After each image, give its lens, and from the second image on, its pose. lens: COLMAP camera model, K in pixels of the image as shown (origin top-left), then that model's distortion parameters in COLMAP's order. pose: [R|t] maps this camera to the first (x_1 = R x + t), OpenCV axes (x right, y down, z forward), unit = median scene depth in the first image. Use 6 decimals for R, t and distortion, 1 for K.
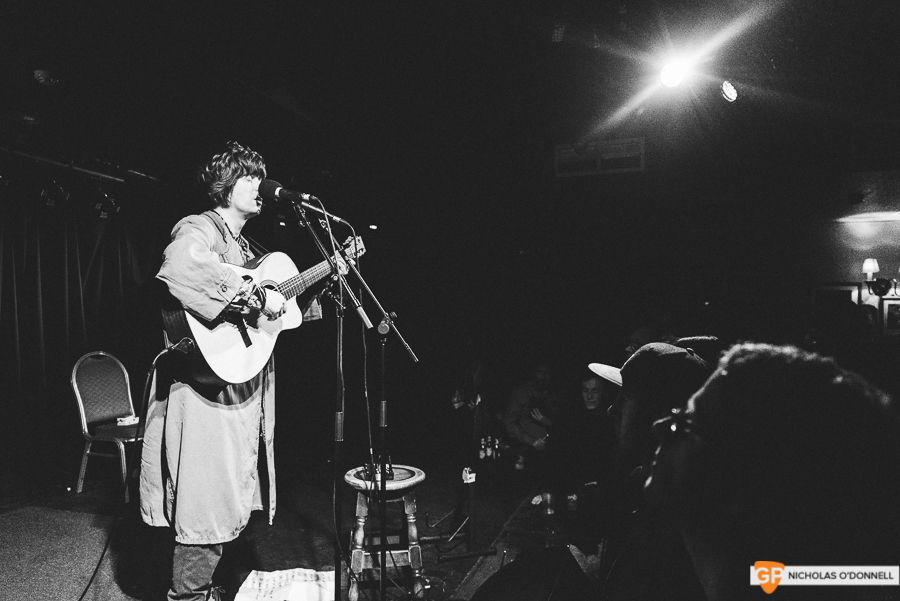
lens RADIAL K [[594.9, 0, 440.8], [0, 594.9, 305.3], [0, 0, 1]] dist [0.007448, 0.002410]
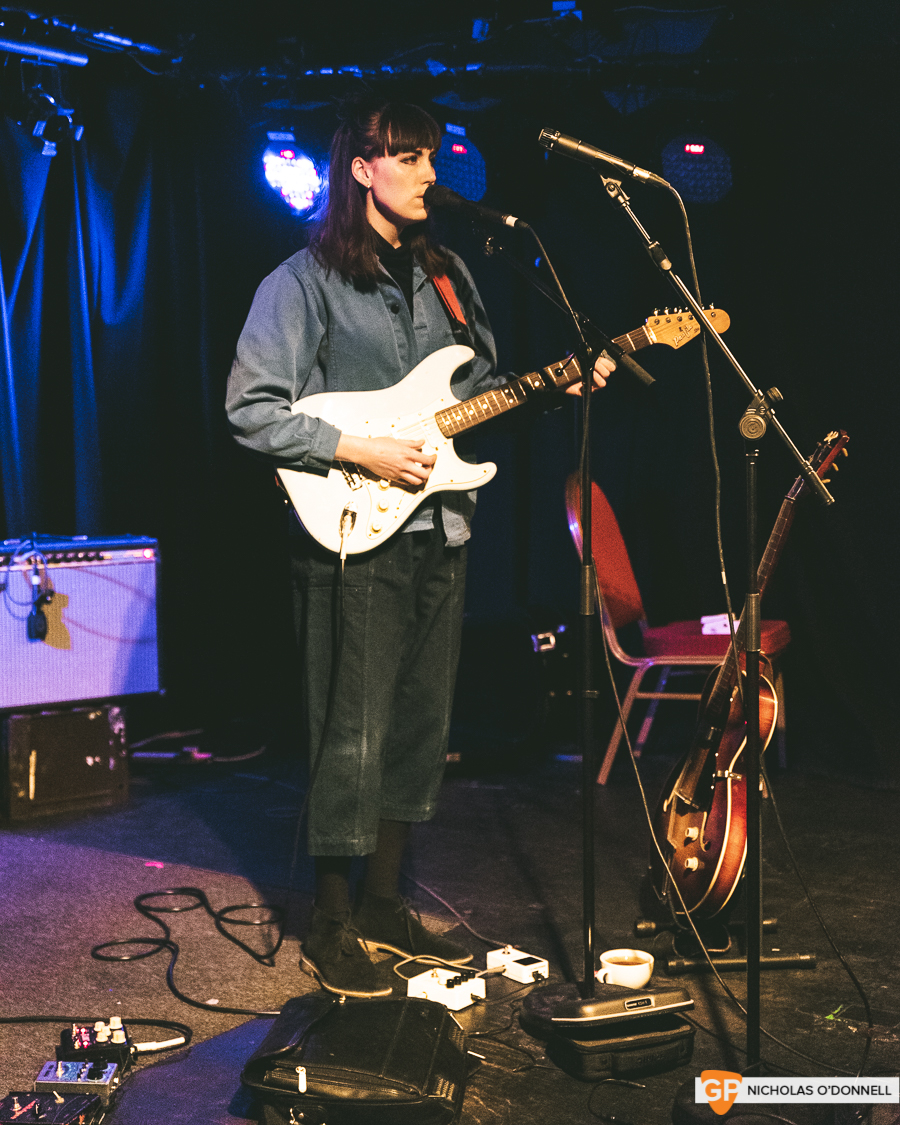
lens RADIAL K [[1780.0, 0, 436.4], [0, 1780.0, 442.1], [0, 0, 1]] dist [0.024427, -0.130616]
pose [[0.971585, 0.001760, -0.236684, -0.011261], [0.011547, 0.998429, 0.054826, -0.020249], [0.236409, -0.056001, 0.970039, -0.269522]]
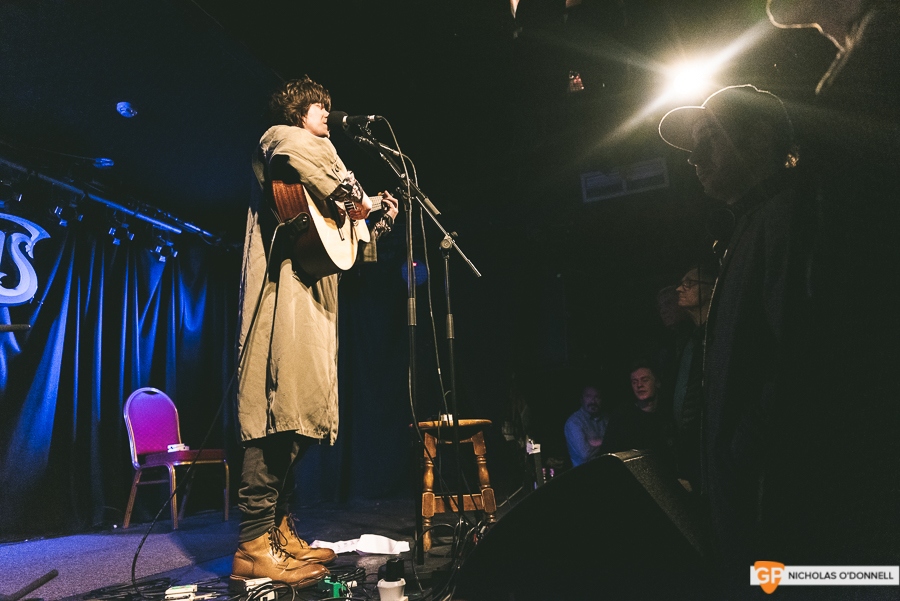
lens RADIAL K [[594.9, 0, 440.8], [0, 594.9, 305.3], [0, 0, 1]] dist [0.007448, 0.002410]
pose [[0.997430, -0.062847, -0.034406, -0.066320], [0.053962, 0.974836, -0.216294, 0.319876], [0.047134, 0.213881, 0.975722, 0.007633]]
